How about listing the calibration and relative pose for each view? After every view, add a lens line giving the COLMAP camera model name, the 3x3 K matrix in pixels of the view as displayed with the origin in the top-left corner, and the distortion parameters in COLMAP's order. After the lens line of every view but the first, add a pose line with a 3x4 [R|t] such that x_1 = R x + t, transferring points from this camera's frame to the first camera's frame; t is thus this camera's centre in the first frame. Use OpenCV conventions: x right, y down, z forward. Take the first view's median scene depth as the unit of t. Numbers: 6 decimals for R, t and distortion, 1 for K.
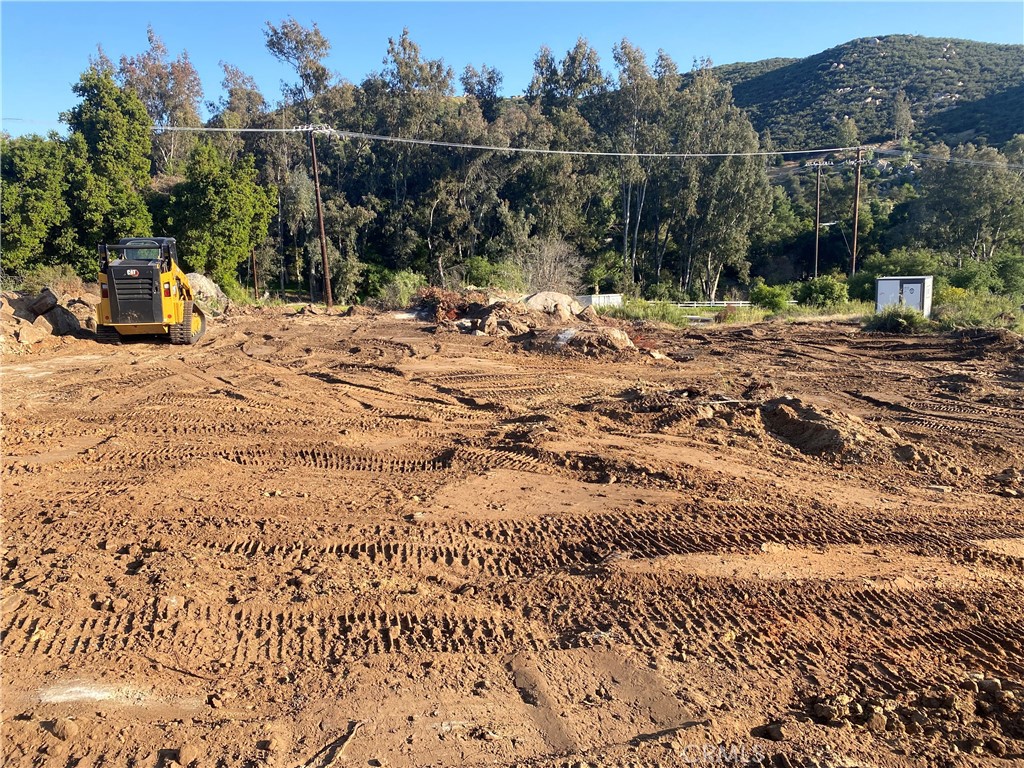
lens RADIAL K [[774.9, 0, 492.2], [0, 774.9, 387.4], [0, 0, 1]] dist [0.034003, -0.031723]
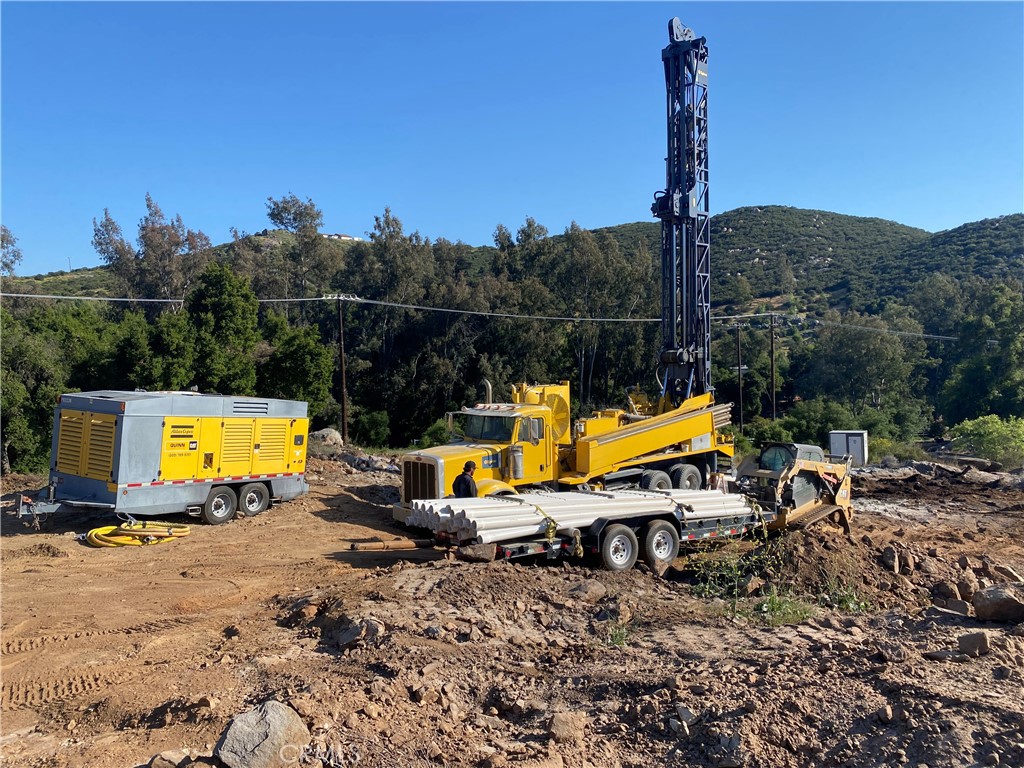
lens RADIAL K [[774.9, 0, 505.0], [0, 774.9, 376.3], [0, 0, 1]] dist [0.034003, -0.031723]
pose [[0.991769, 0.009442, 0.127694, -0.595888], [0.014154, 0.983081, -0.182625, 0.017137], [-0.127258, 0.182929, 0.974855, -0.691583]]
